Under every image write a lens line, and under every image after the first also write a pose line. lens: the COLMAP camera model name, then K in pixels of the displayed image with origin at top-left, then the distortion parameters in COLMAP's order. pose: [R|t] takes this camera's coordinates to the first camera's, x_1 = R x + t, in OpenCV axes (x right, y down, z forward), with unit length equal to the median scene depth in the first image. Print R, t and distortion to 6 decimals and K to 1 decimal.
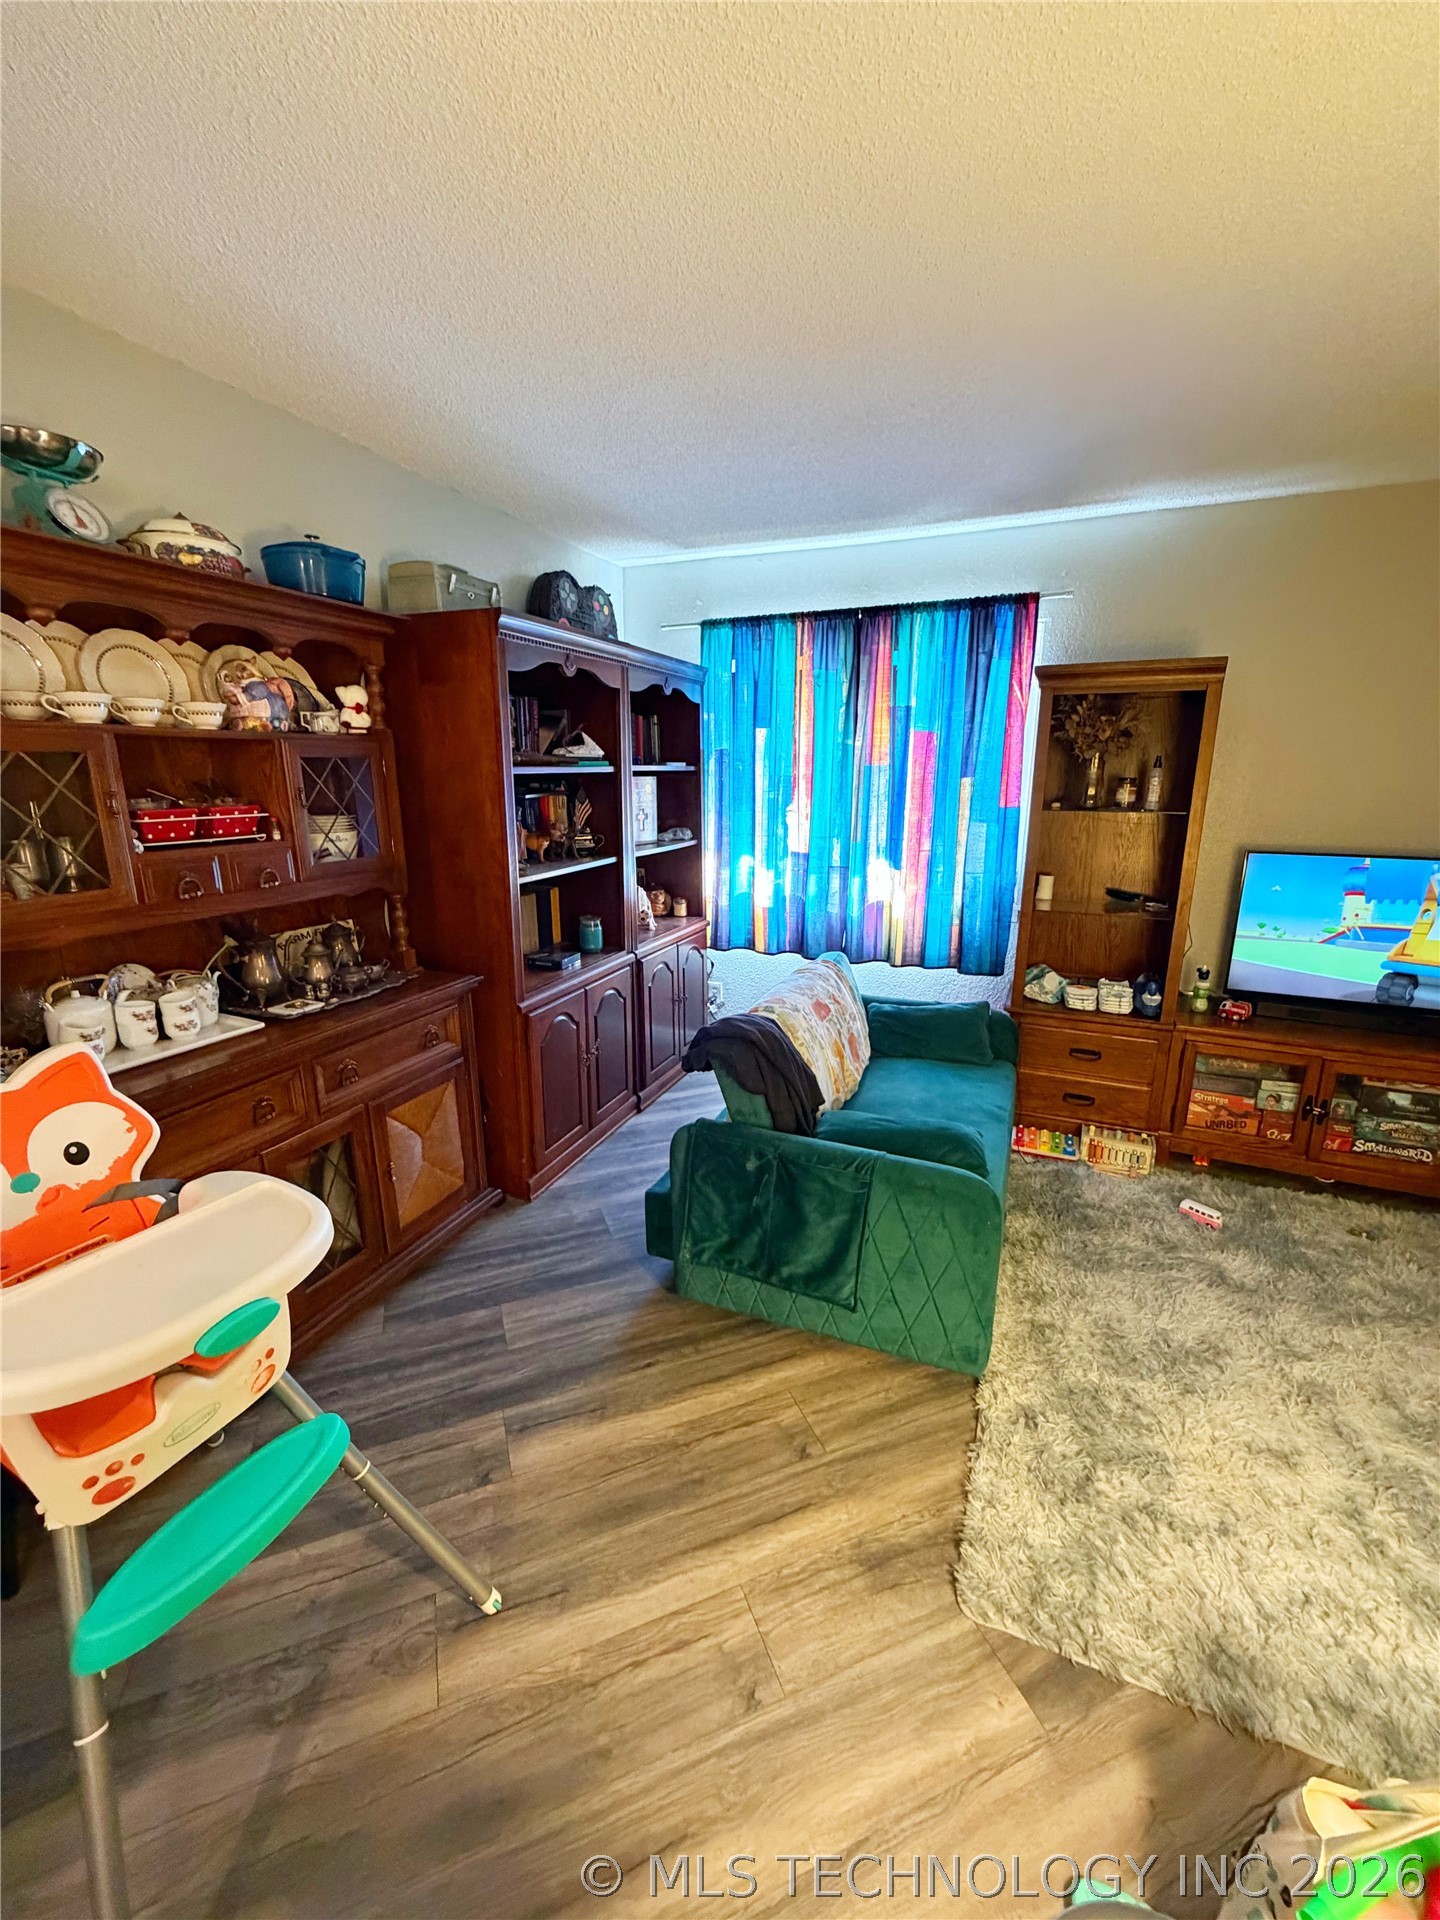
lens RADIAL K [[763.7, 0, 723.2], [0, 763.7, 955.4], [0, 0, 1]] dist [-0.003313, 0.000513]
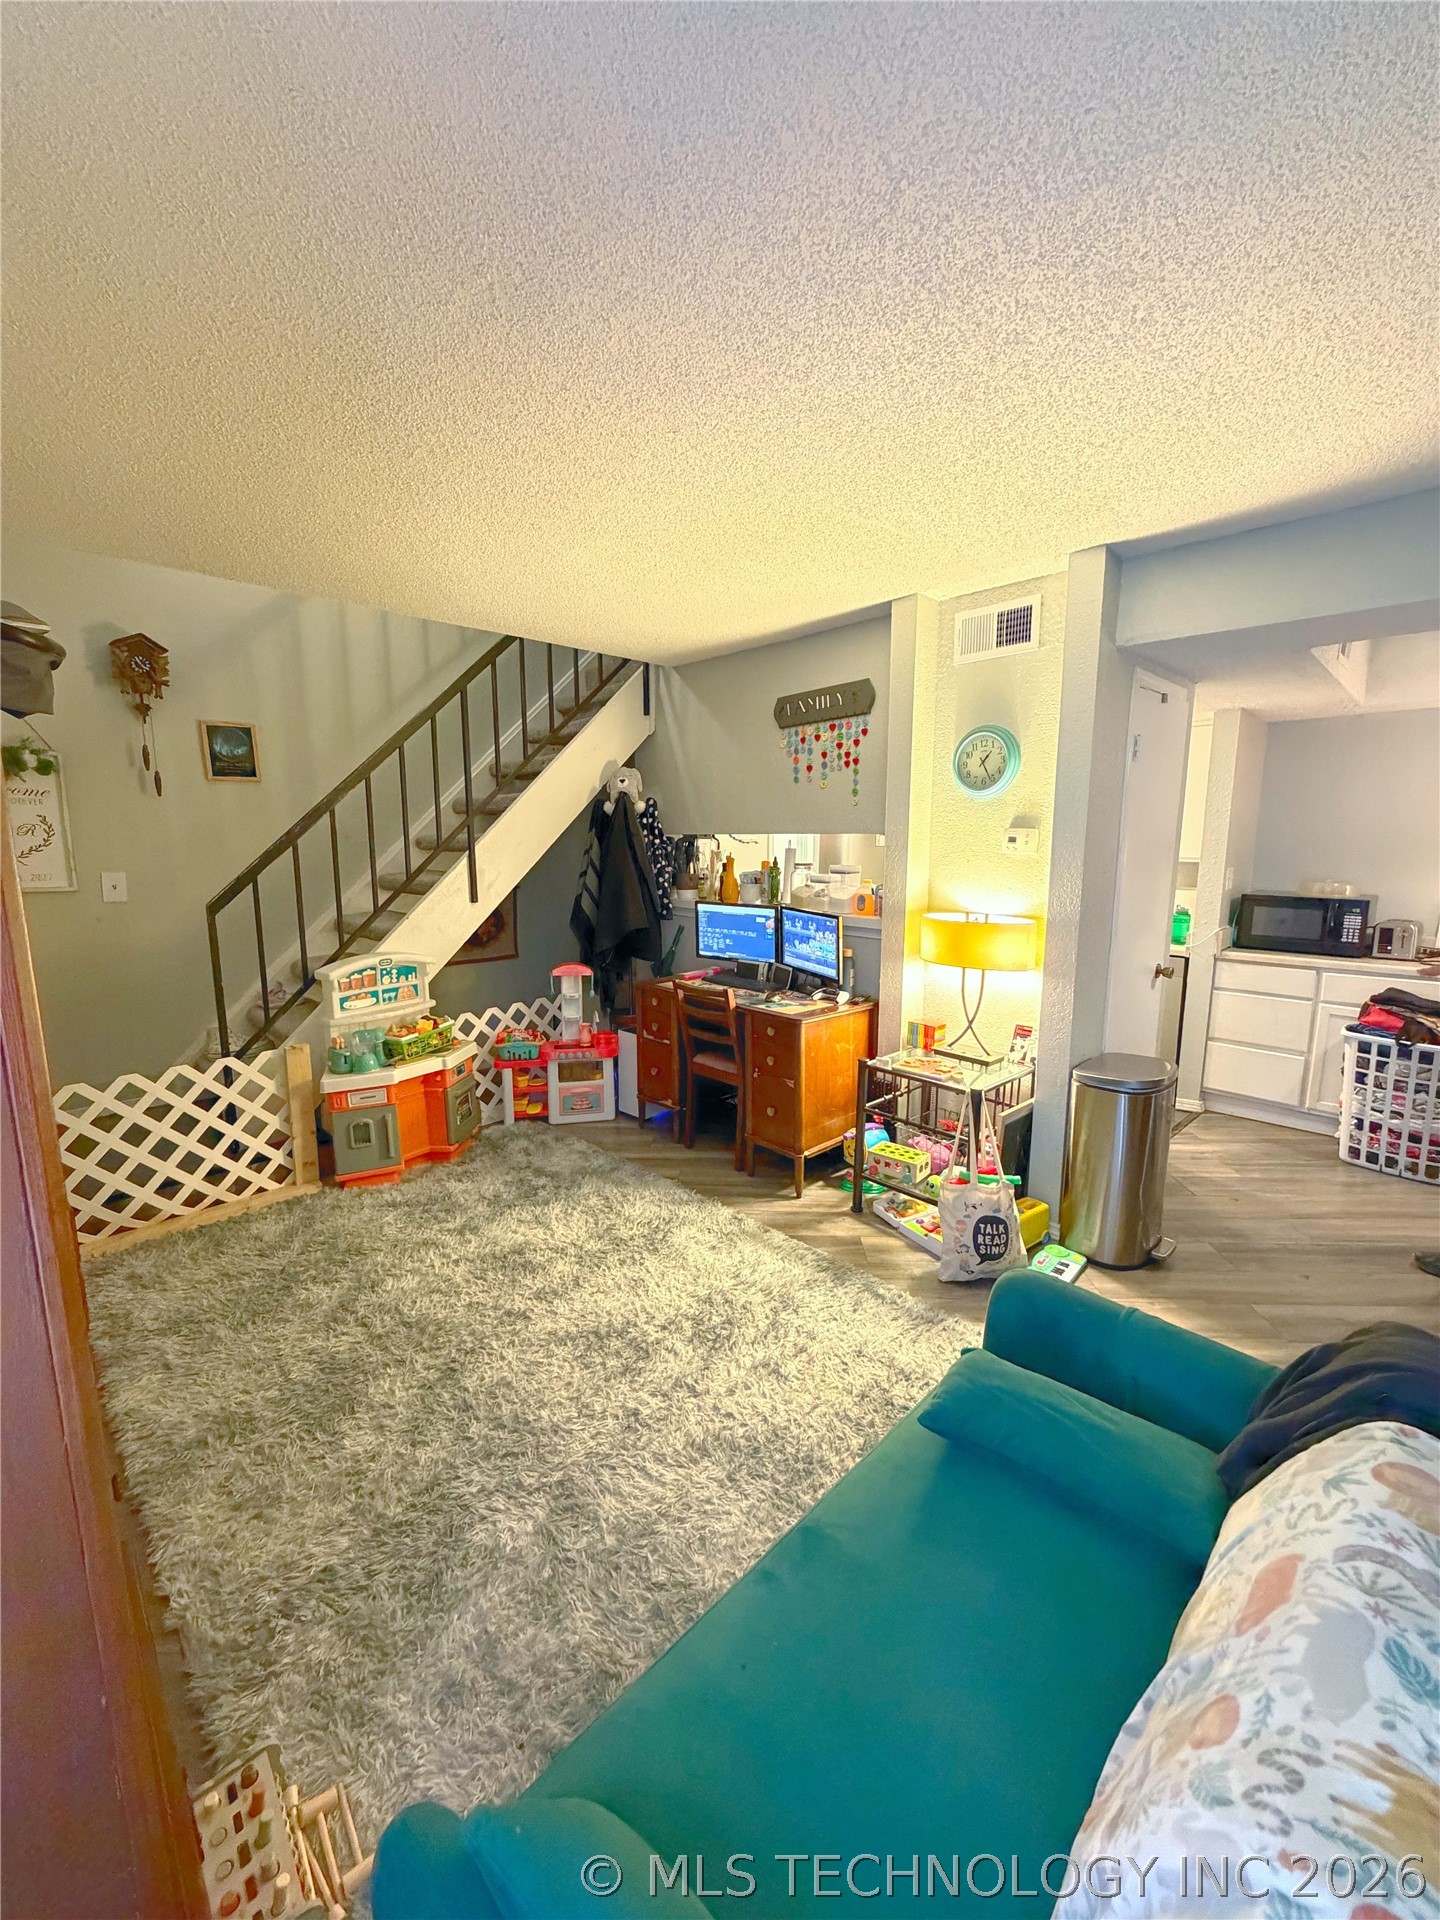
lens RADIAL K [[763.7, 0, 714.8], [0, 763.7, 958.8], [0, 0, 1]] dist [-0.003313, 0.000513]
pose [[-0.919363, -0.064448, 0.388095, 0.201669], [0.089725, 0.926143, 0.366346, -0.260036], [-0.383042, 0.371627, -0.845679, 1.042598]]
